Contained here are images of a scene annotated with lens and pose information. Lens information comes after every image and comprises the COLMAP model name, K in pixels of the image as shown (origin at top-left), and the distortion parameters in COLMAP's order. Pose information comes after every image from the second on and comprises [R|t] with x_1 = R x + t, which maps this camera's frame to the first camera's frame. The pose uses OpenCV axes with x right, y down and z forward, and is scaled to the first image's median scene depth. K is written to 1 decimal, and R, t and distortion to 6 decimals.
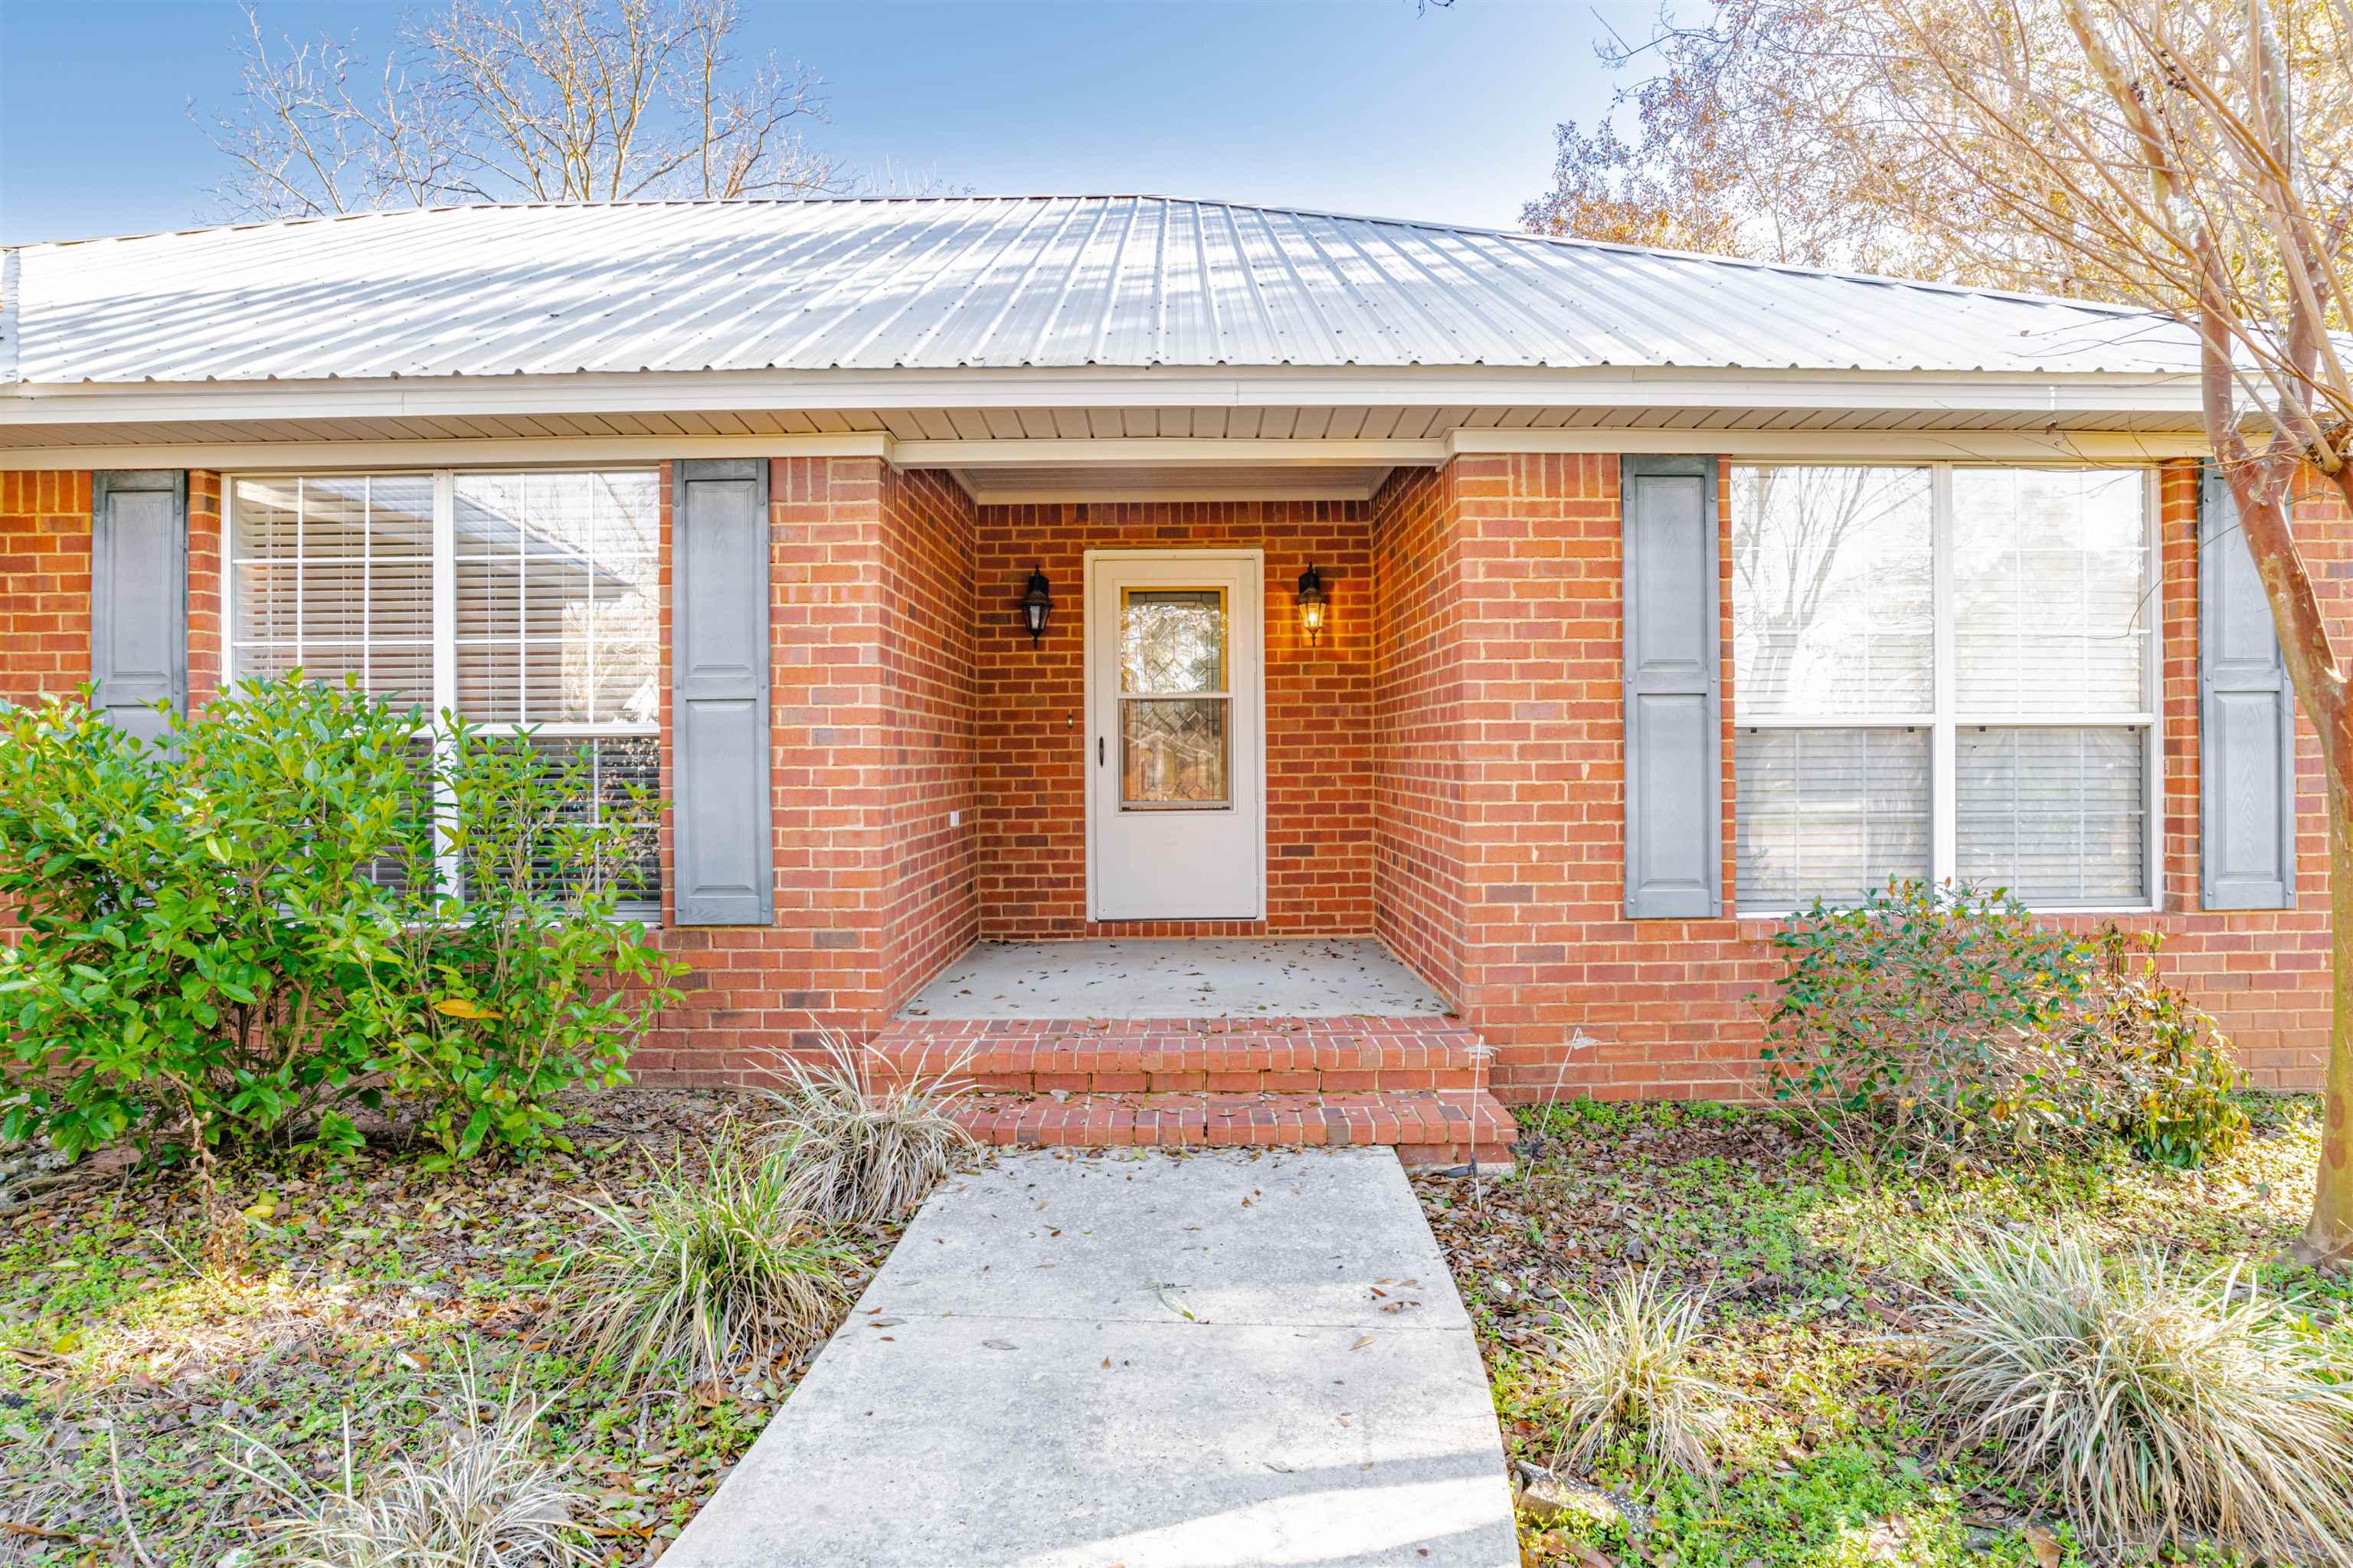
lens RADIAL K [[1220.8, 0, 1173.8], [0, 1220.8, 768.8], [0, 0, 1]] dist [-0.028812, 0.002283]
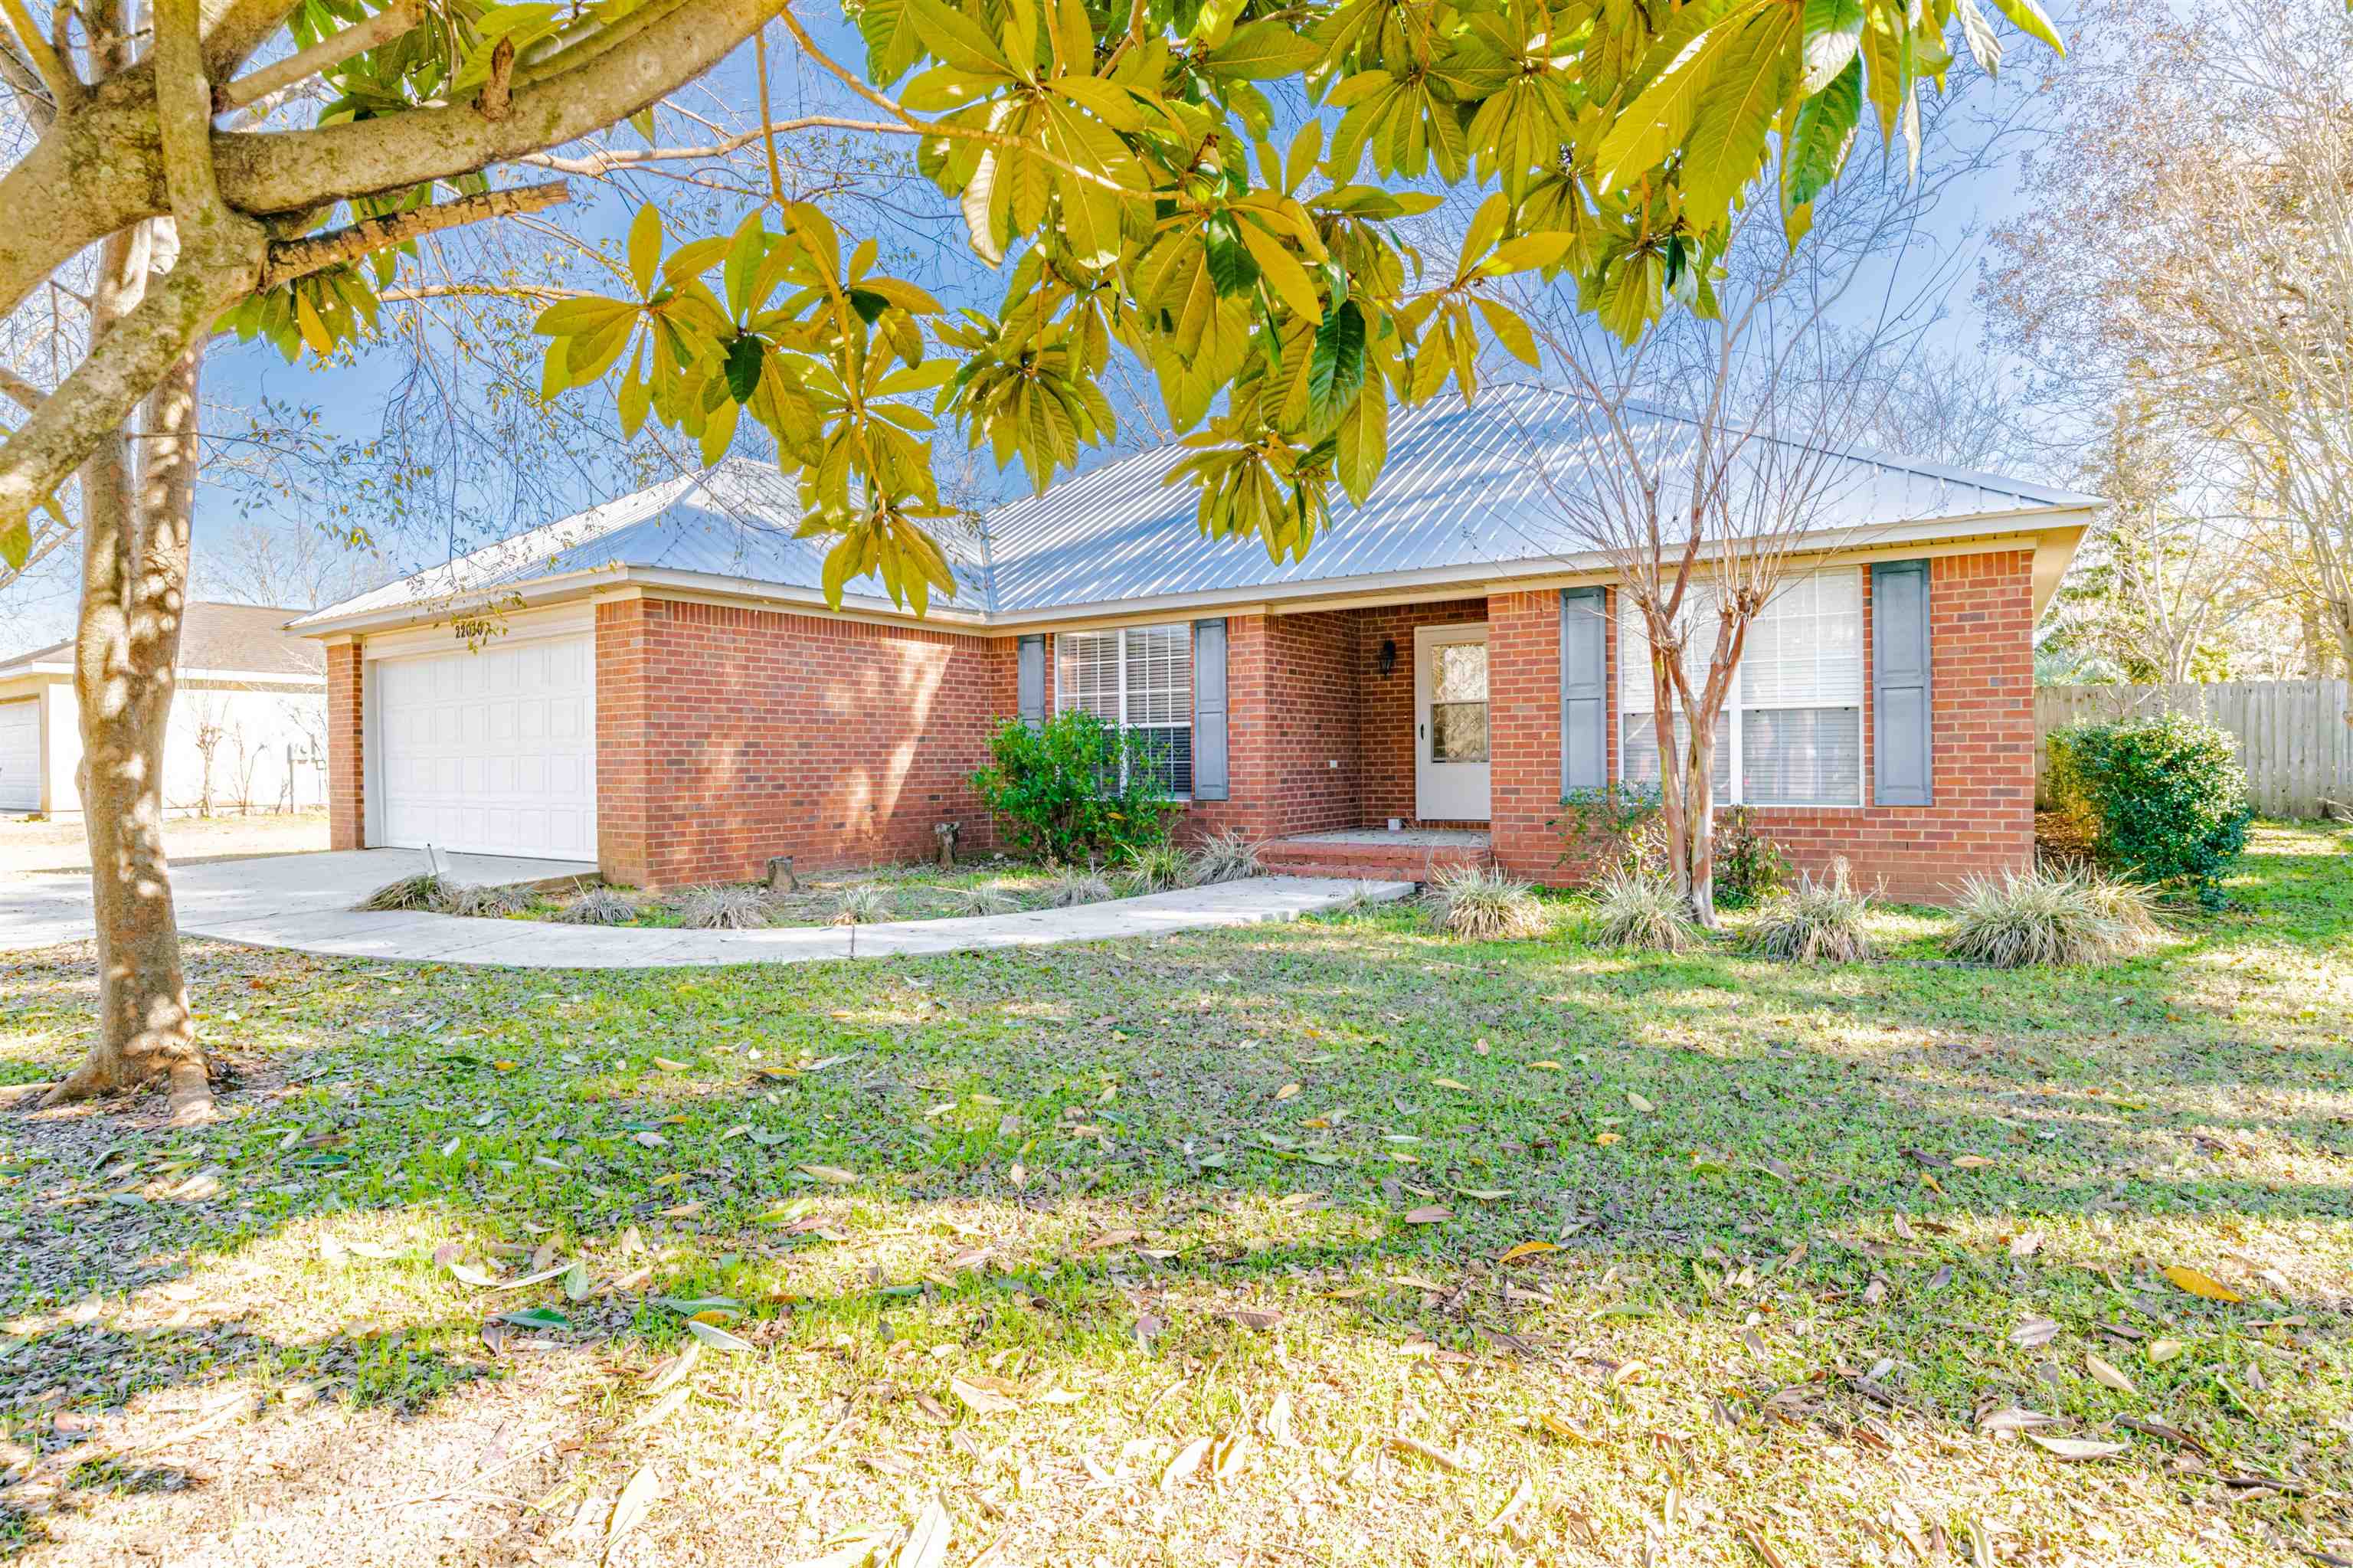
lens RADIAL K [[1230.5, 0, 1175.5], [0, 1230.5, 770.7], [0, 0, 1]] dist [-0.028009, 0.002071]
pose [[0.833333, 0.001411, -0.552770, 0.981347], [0.002213, 0.999980, 0.005889, 0.049890], [0.552767, -0.006131, 0.833313, -1.182366]]
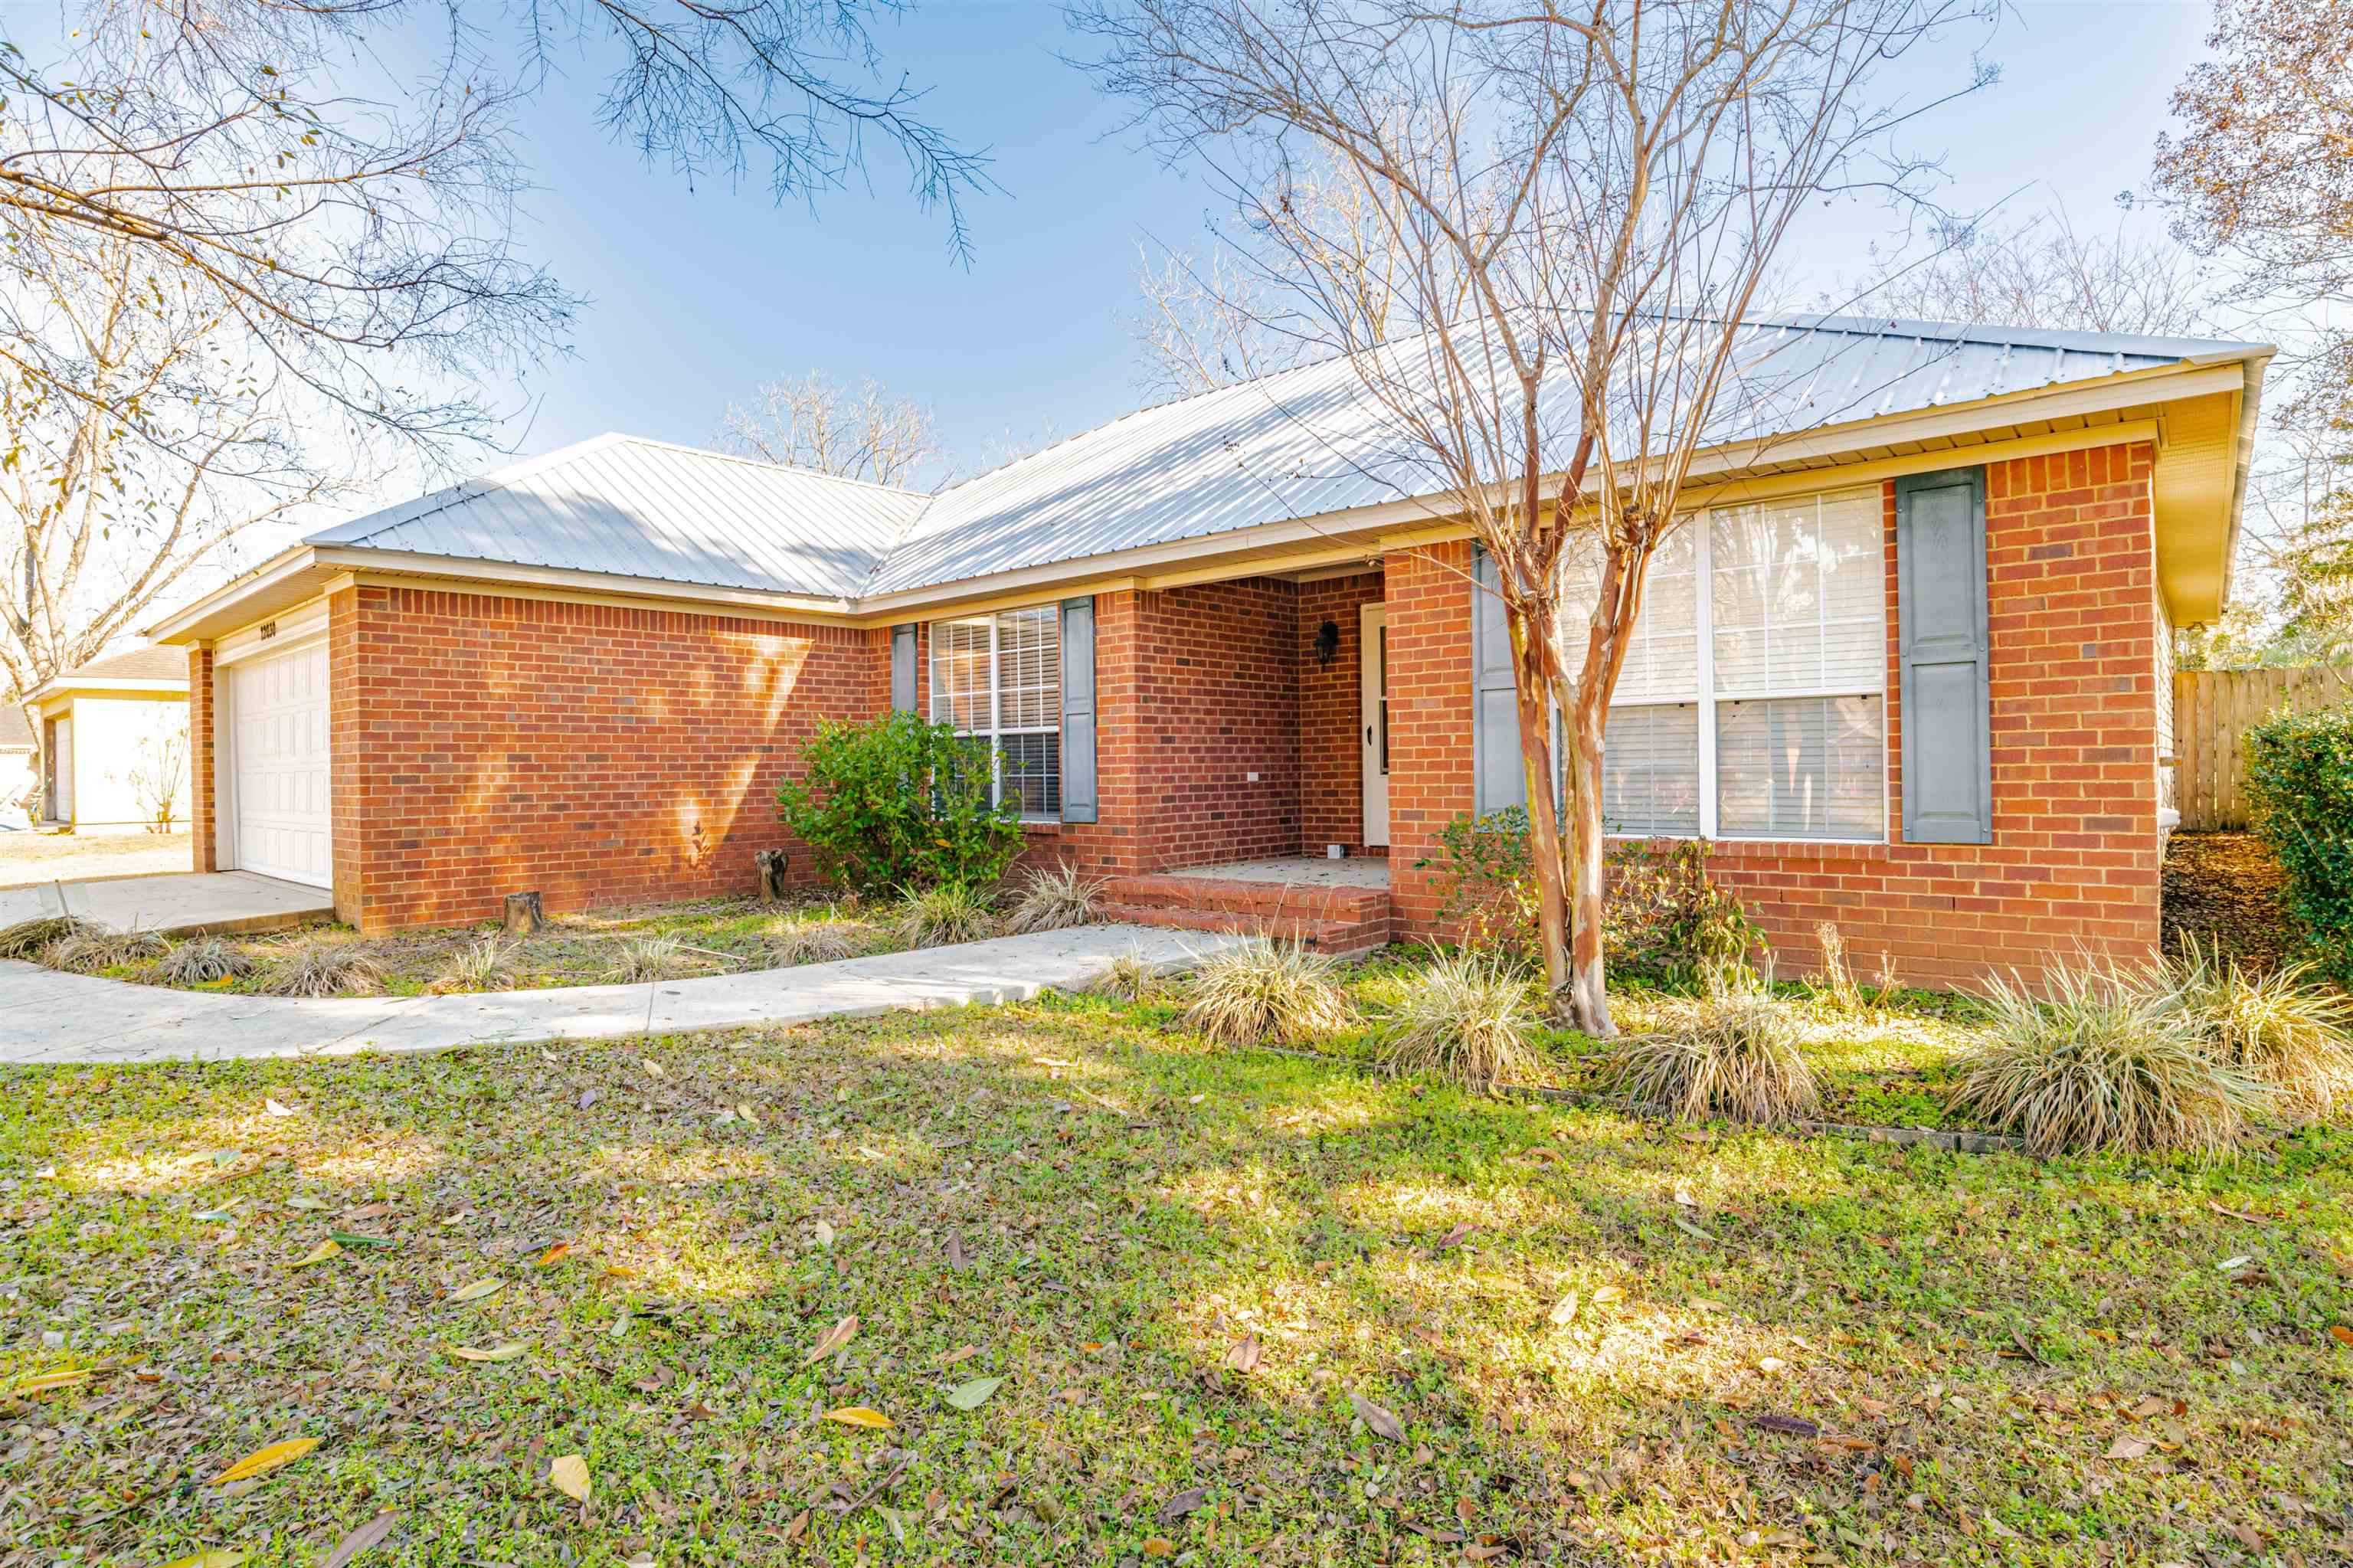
lens RADIAL K [[1220.8, 0, 1173.8], [0, 1220.8, 768.8], [0, 0, 1]] dist [-0.028812, 0.002283]
pose [[0.750478, -0.005124, -0.660876, 1.096893], [0.006852, 0.999977, 0.000028, 0.037208], [0.660860, -0.004550, 0.750495, -0.442636]]
